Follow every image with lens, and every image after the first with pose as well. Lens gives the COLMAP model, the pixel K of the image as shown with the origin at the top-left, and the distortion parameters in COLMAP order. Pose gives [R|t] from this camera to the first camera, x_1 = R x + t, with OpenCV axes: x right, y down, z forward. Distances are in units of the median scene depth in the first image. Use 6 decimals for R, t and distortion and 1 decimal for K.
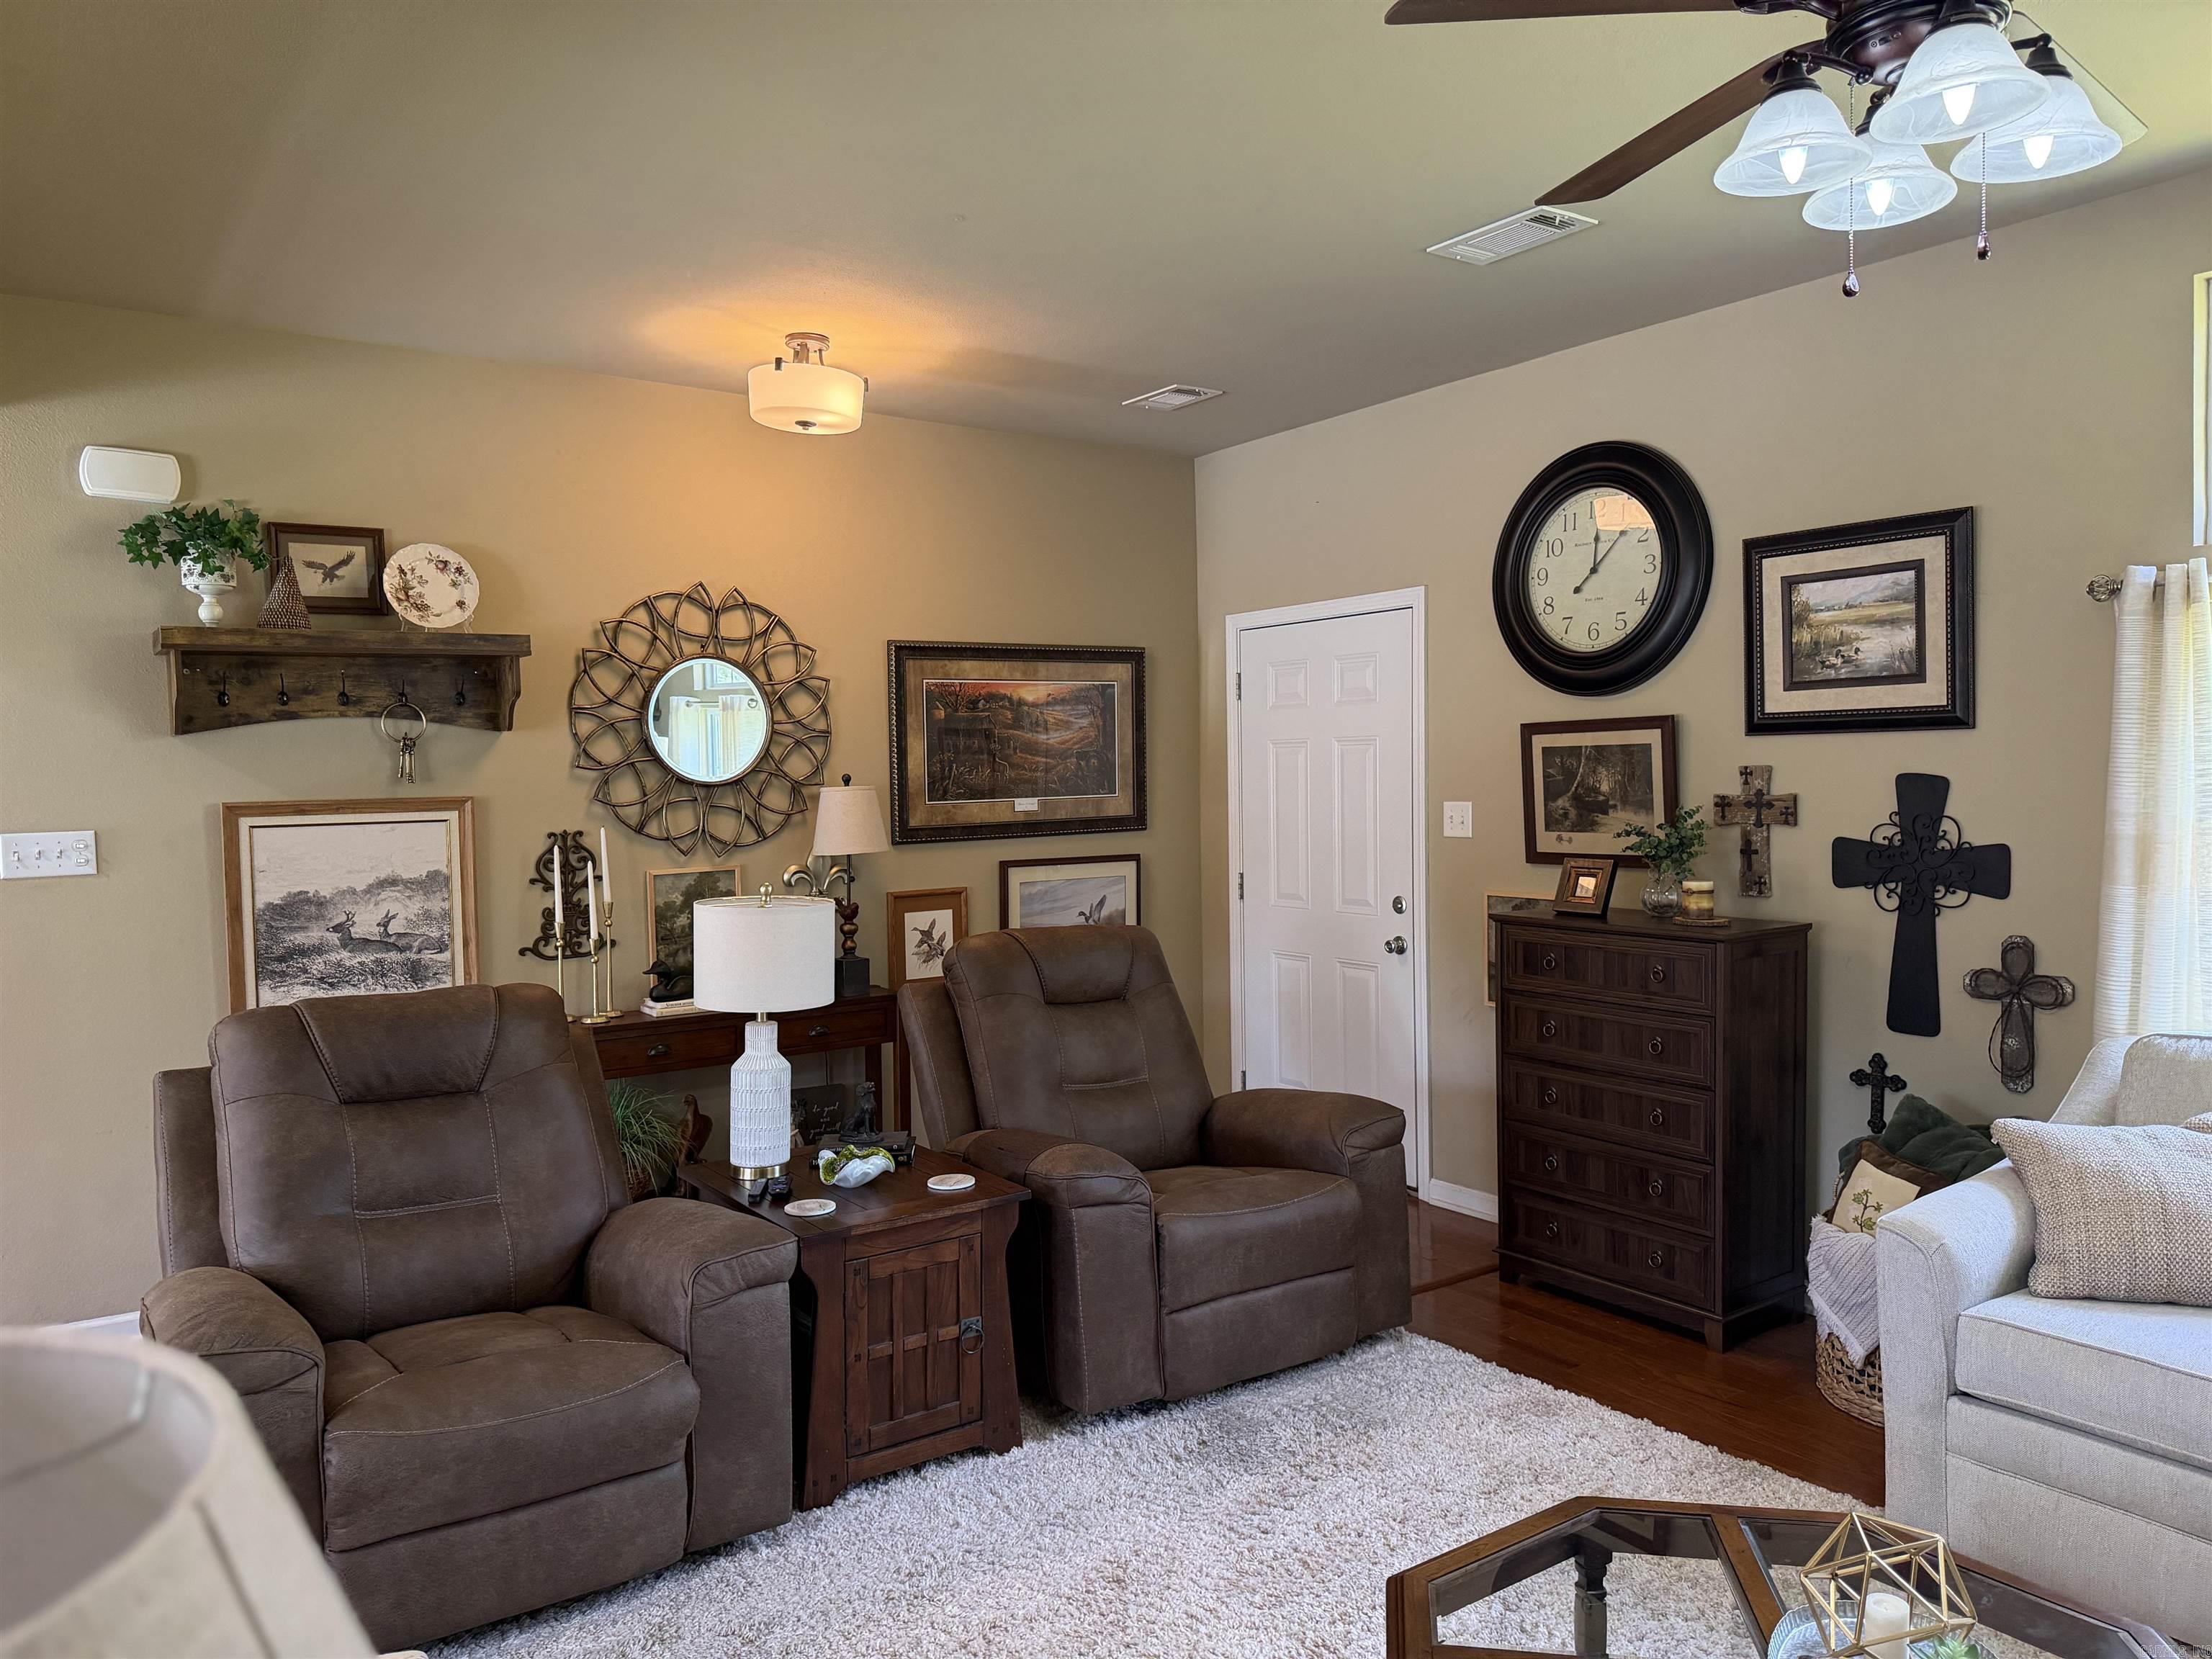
lens RADIAL K [[1549.3, 0, 1115.0], [0, 1549.3, 823.6], [0, 0, 1]] dist [0.061714, -0.084330]
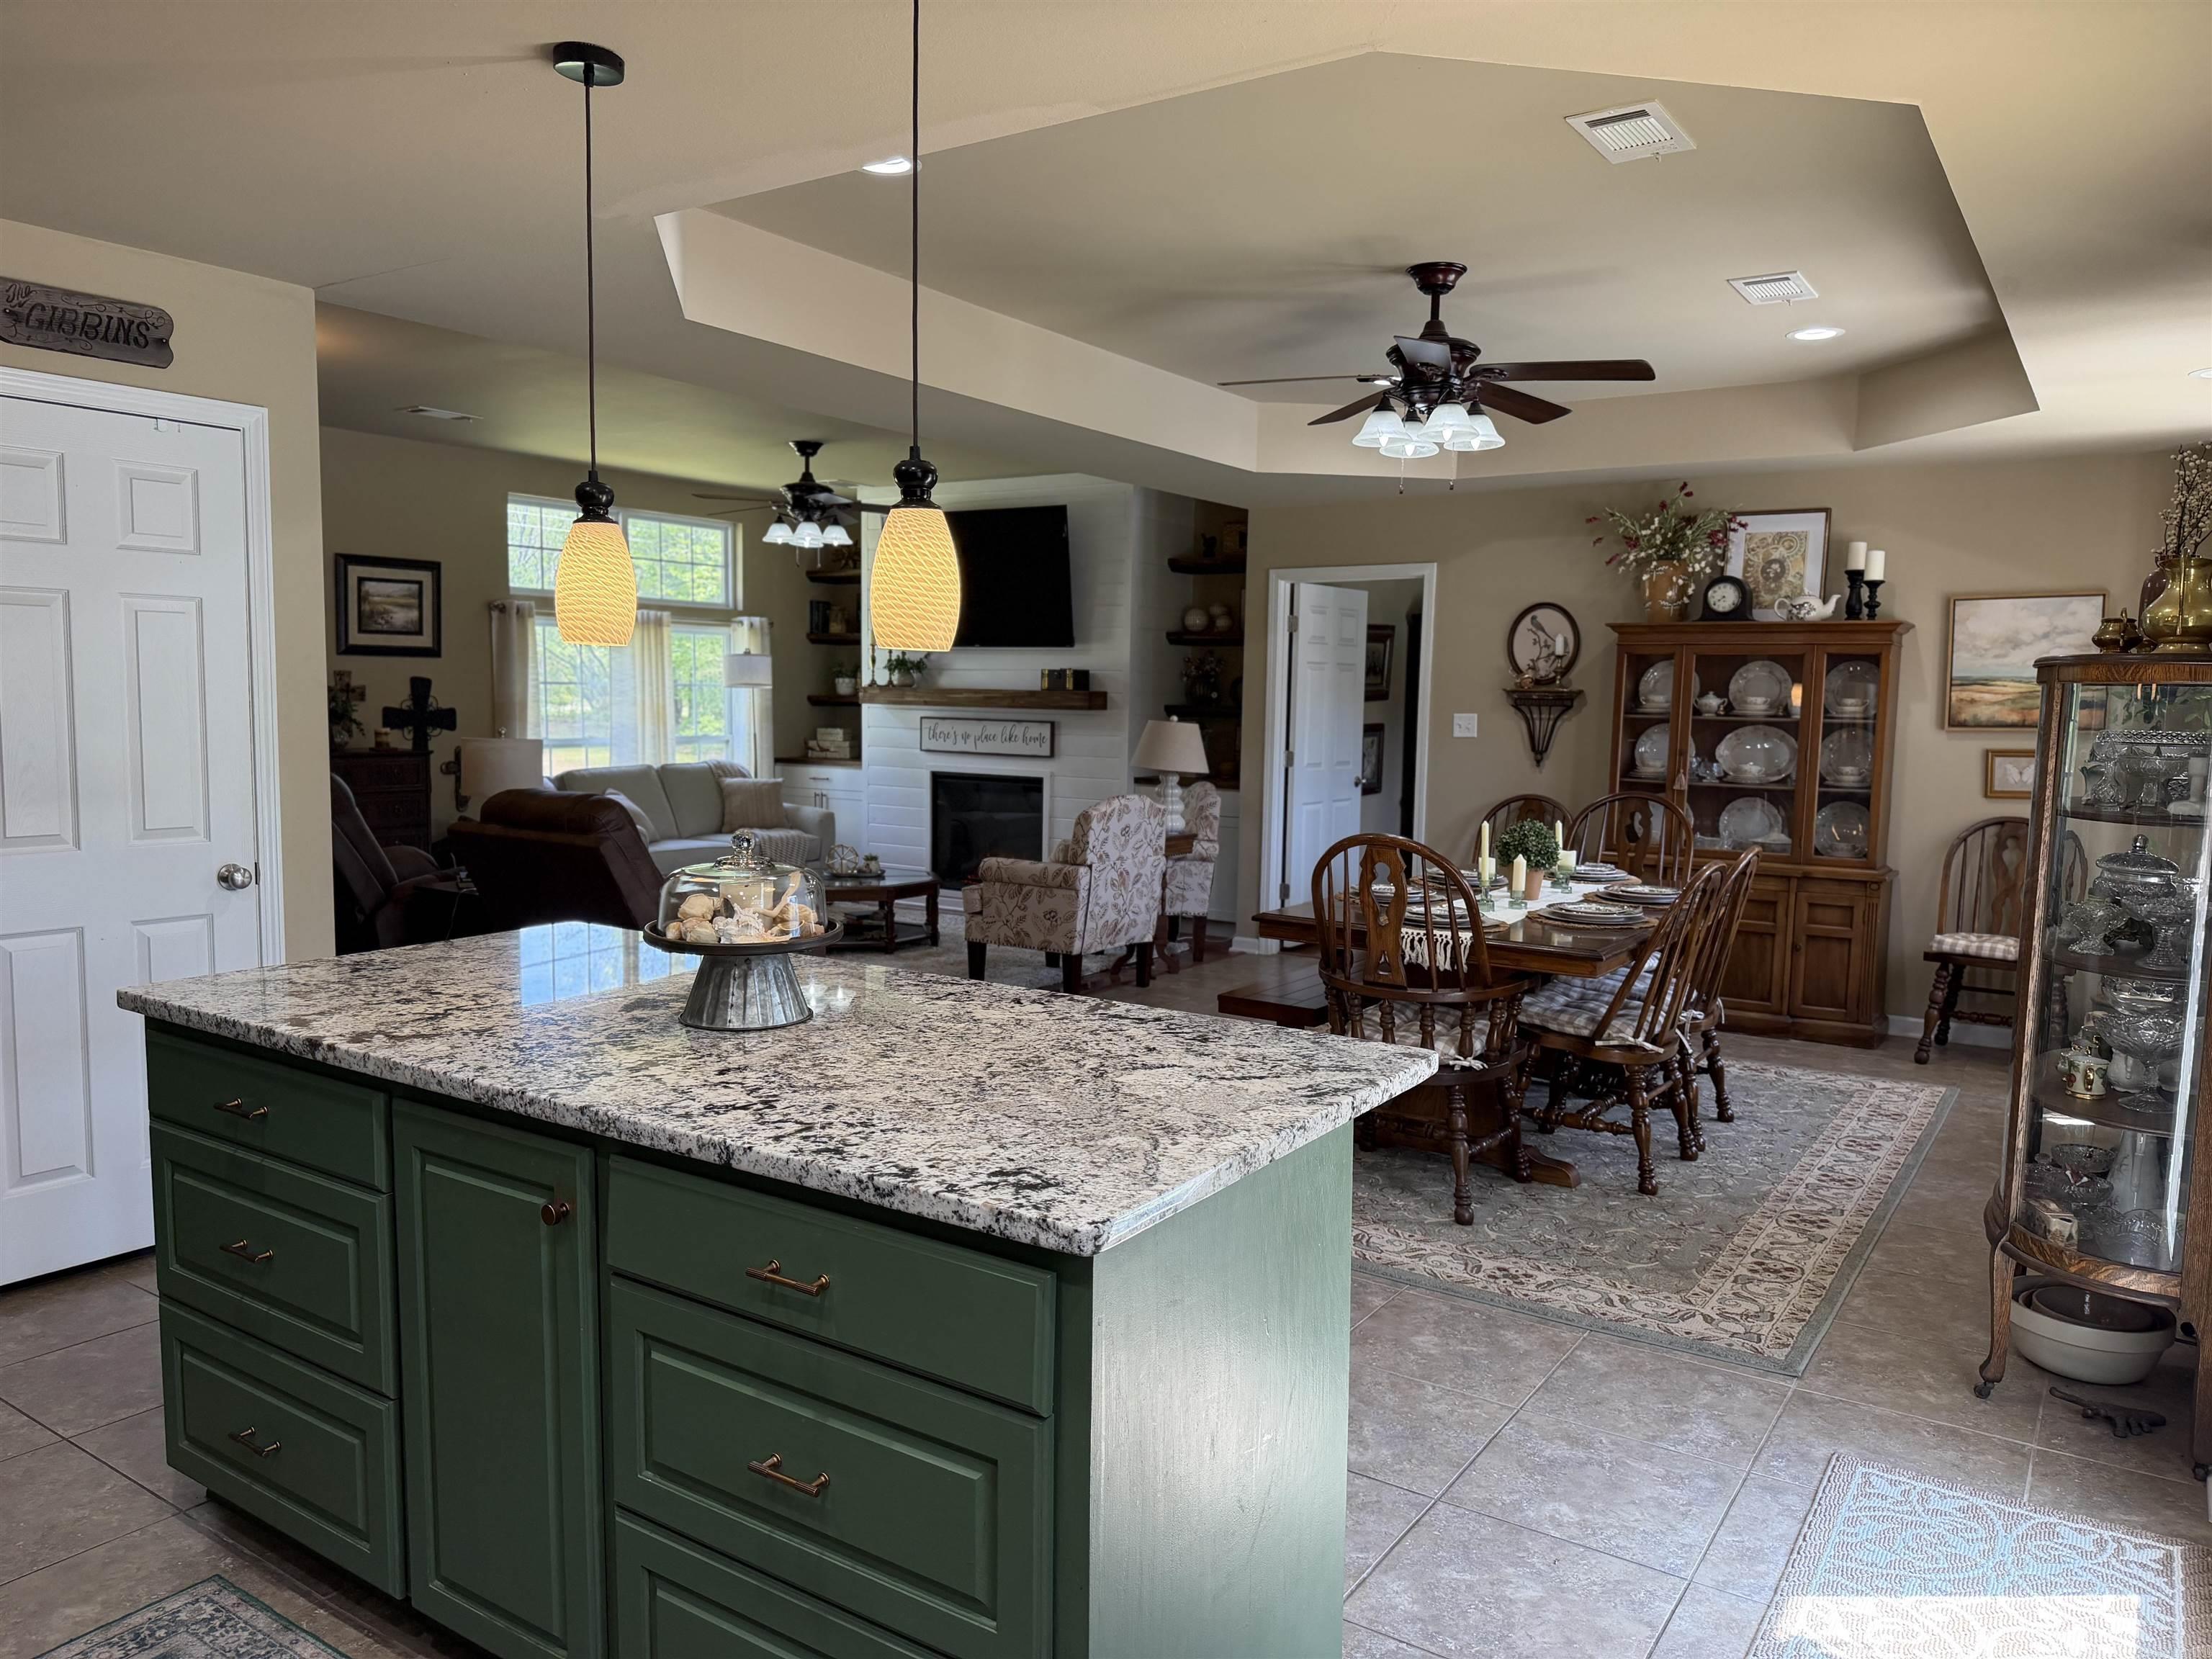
lens RADIAL K [[1549.3, 0, 1105.7], [0, 1549.3, 860.2], [0, 0, 1]] dist [0.061714, -0.084330]
pose [[-0.346477, -0.090849, 0.933649, -1.763498], [0.020746, 0.994314, 0.104451, 0.013892], [-0.937829, 0.055560, -0.342622, 0.795013]]
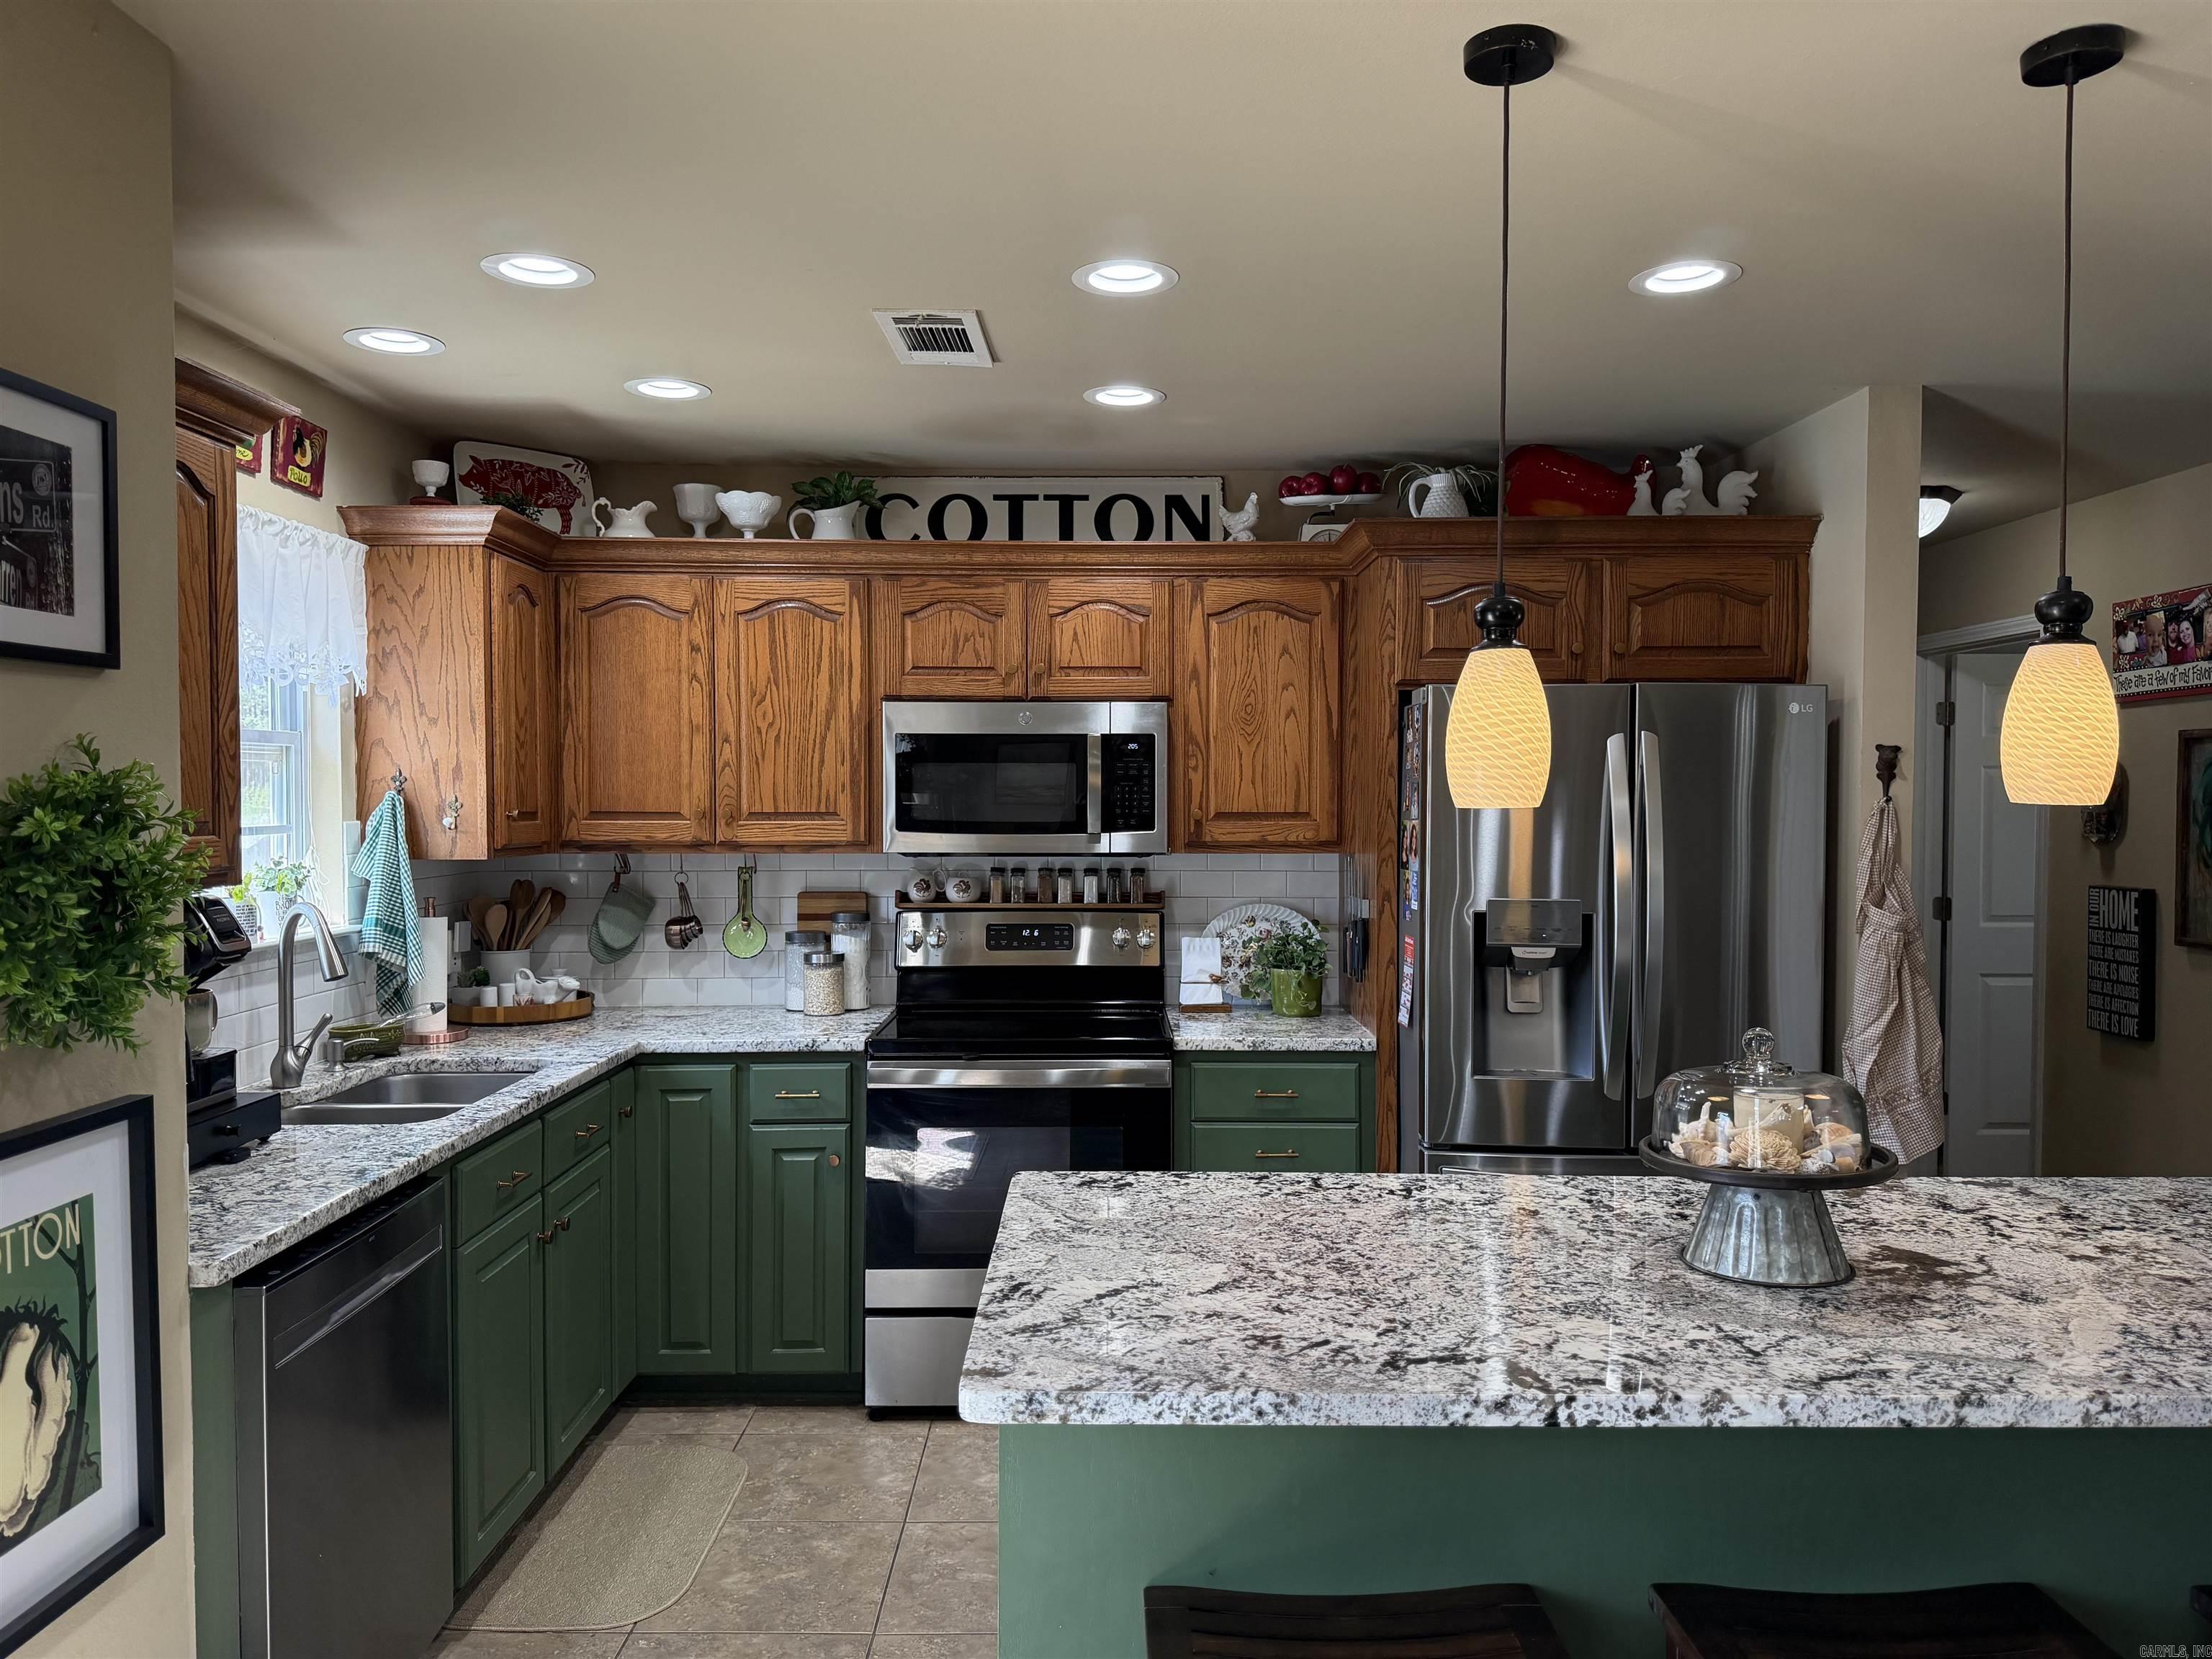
lens RADIAL K [[1549.3, 0, 1108.4], [0, 1549.3, 835.2], [0, 0, 1]] dist [0.061714, -0.084330]
pose [[0.814005, 0.036257, -0.579726, -1.087988], [-0.036217, 0.999276, 0.011643, 0.003396], [0.579728, 0.011519, 0.814729, 0.239964]]
